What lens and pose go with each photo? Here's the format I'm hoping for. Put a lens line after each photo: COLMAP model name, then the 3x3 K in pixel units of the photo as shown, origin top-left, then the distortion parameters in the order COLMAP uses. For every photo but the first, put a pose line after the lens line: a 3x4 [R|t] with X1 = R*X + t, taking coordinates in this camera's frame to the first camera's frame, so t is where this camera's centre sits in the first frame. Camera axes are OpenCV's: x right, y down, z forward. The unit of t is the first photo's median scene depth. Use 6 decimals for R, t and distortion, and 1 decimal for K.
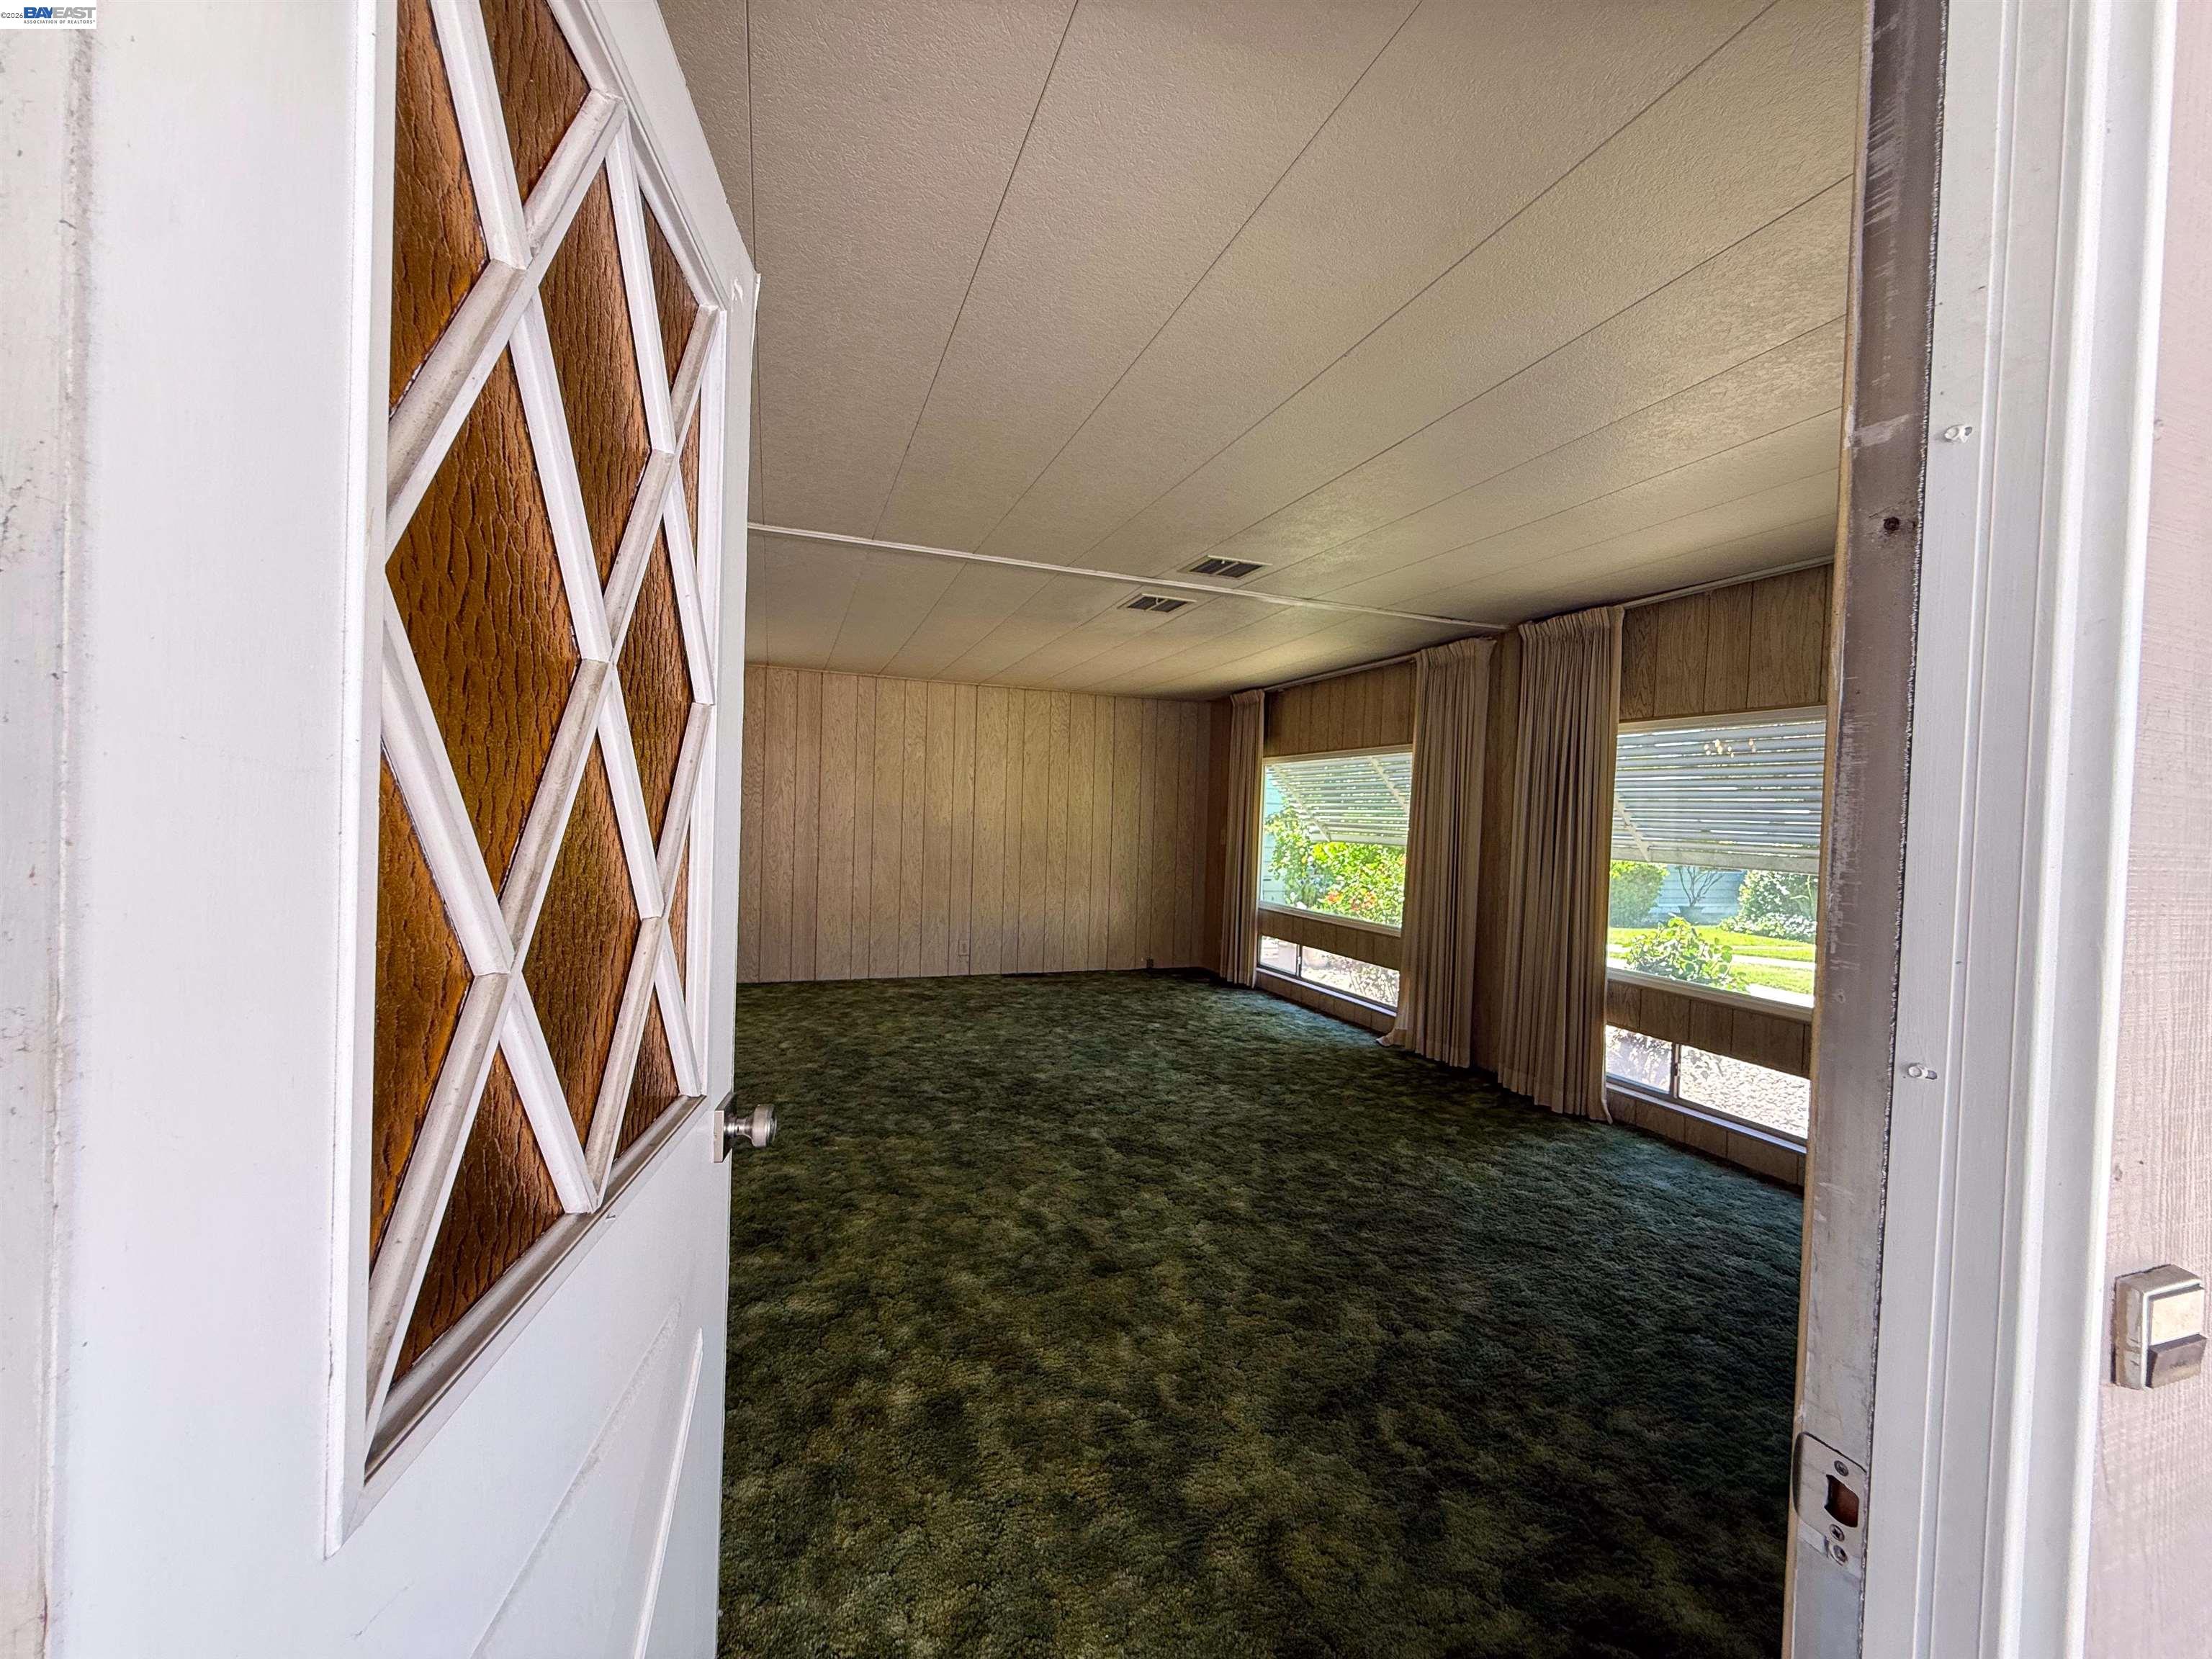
lens RADIAL K [[877.1, 0, 1106.4], [0, 877.1, 837.8], [0, 0, 1]] dist [-0.000192, 0.000671]
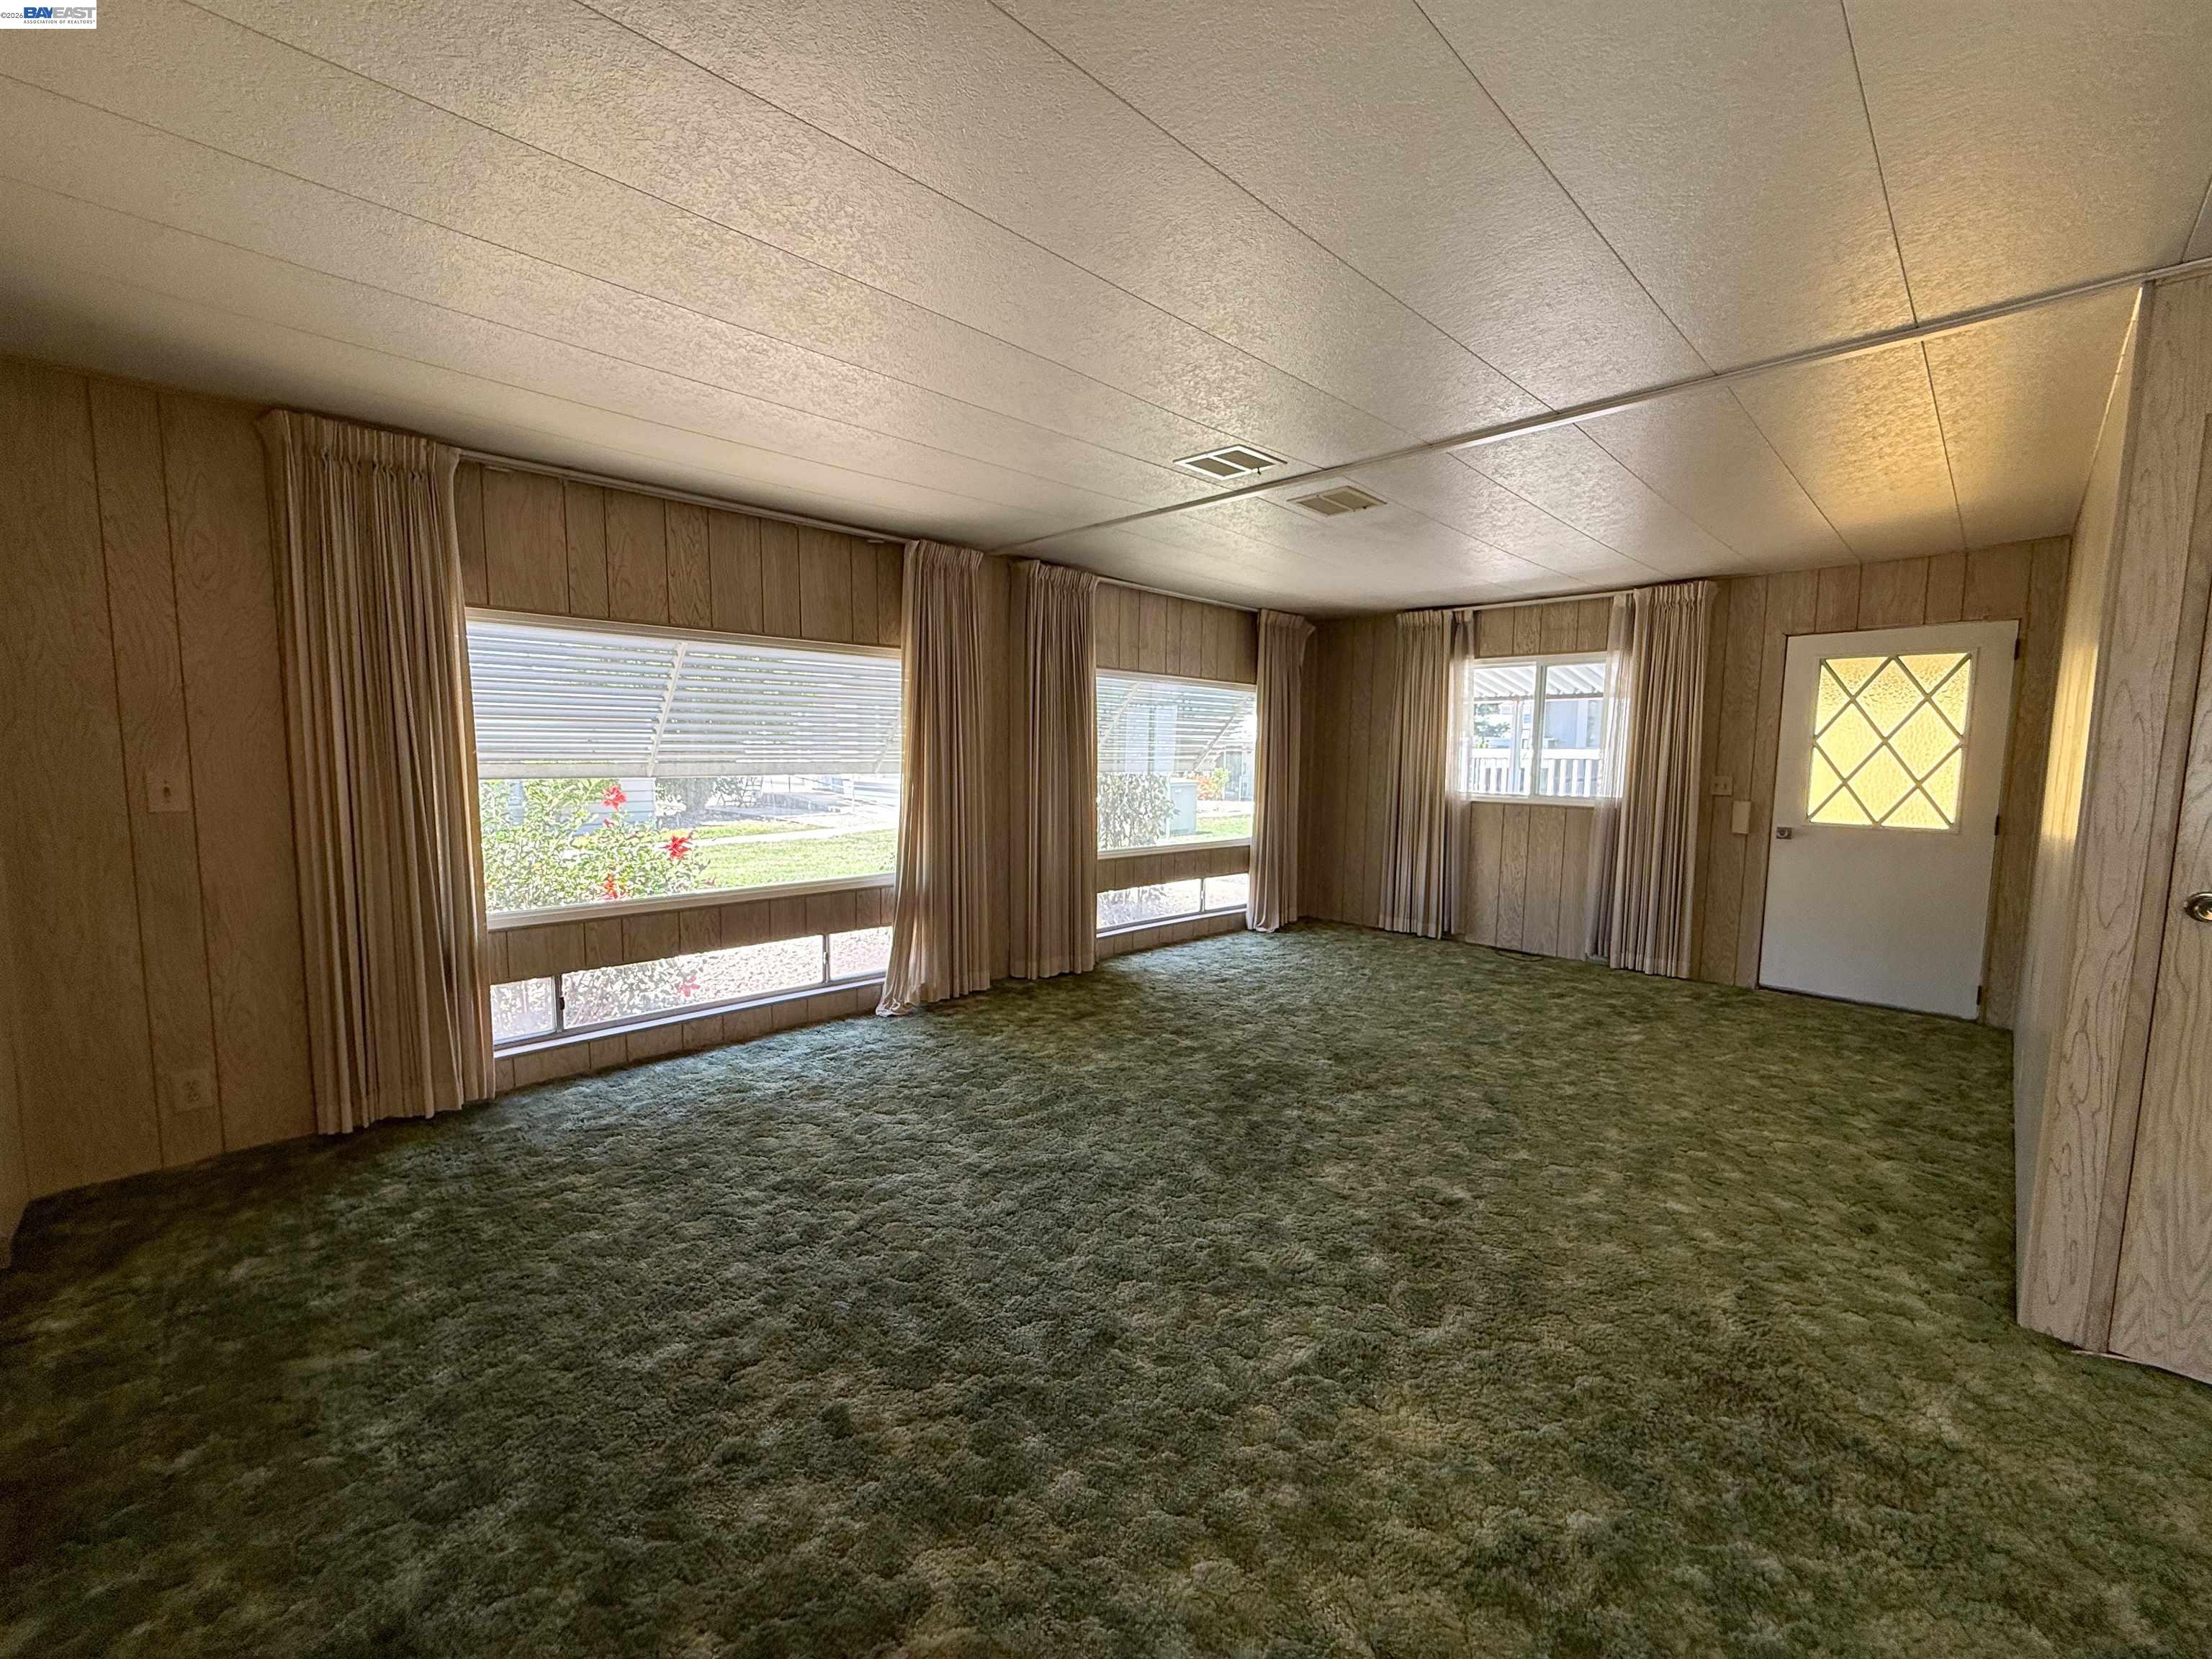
lens RADIAL K [[877.1, 0, 1109.0], [0, 877.1, 820.3], [0, 0, 1]] dist [-0.000192, 0.000671]
pose [[-0.370548, -0.130908, 0.919542, -0.615979], [-0.013131, 0.990657, 0.135740, -0.079948], [-0.928721, 0.038224, -0.368805, 1.393516]]
